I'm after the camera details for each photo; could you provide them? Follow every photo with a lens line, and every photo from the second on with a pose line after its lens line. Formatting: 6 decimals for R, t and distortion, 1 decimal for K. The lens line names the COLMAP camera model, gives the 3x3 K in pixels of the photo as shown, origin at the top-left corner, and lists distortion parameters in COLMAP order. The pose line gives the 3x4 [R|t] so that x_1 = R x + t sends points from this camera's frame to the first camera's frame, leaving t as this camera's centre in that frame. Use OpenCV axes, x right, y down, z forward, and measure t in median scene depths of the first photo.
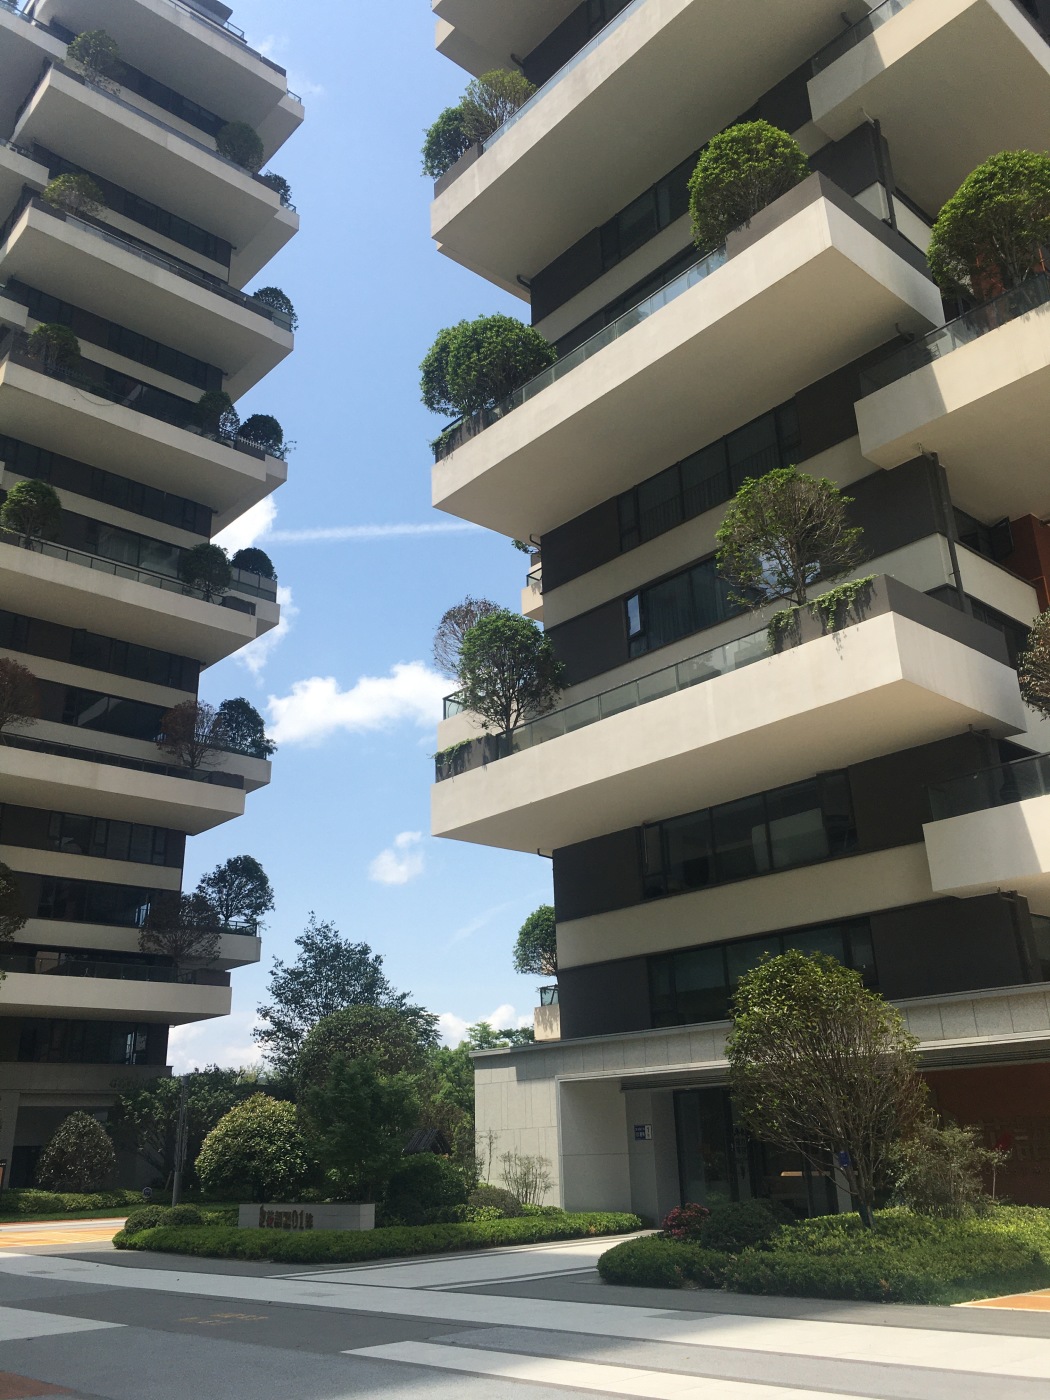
lens RADIAL K [[1201.5, 0, 526.1], [0, 1201.5, 691.2], [0, 0, 1]] dist [0.079763, -0.097211]
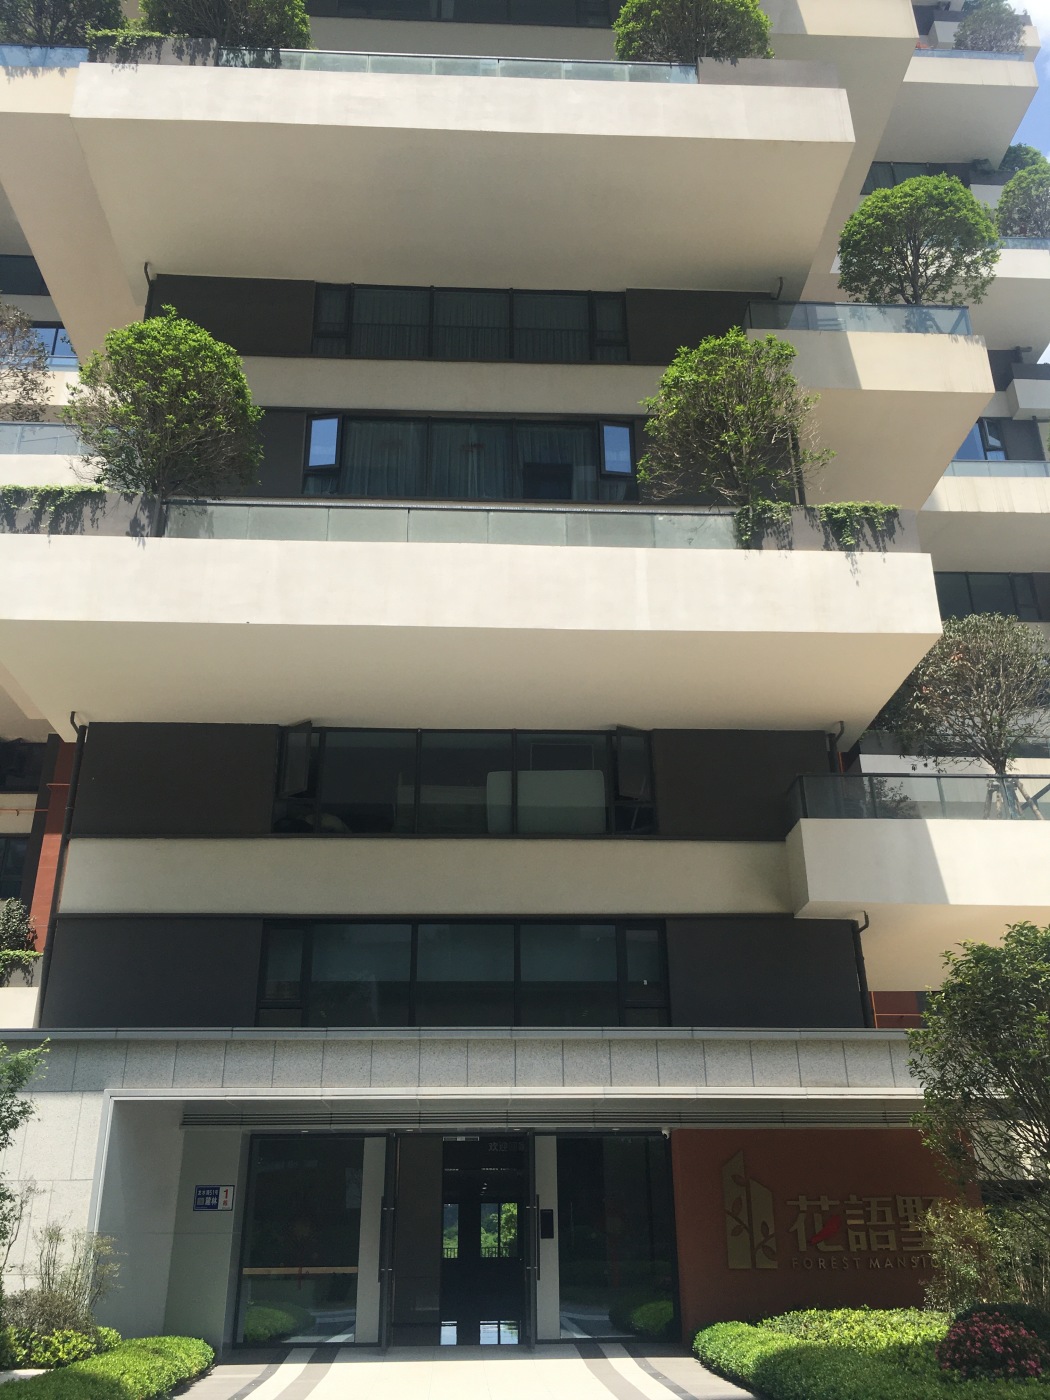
lens RADIAL K [[1201.5, 0, 523.2], [0, 1201.5, 689.8], [0, 0, 1]] dist [0.079763, -0.097211]
pose [[0.628621, 0.347037, 0.695989, -0.314181], [-0.290393, 0.934932, -0.203896, 0.206086], [-0.721462, -0.073937, 0.688496, 0.490369]]
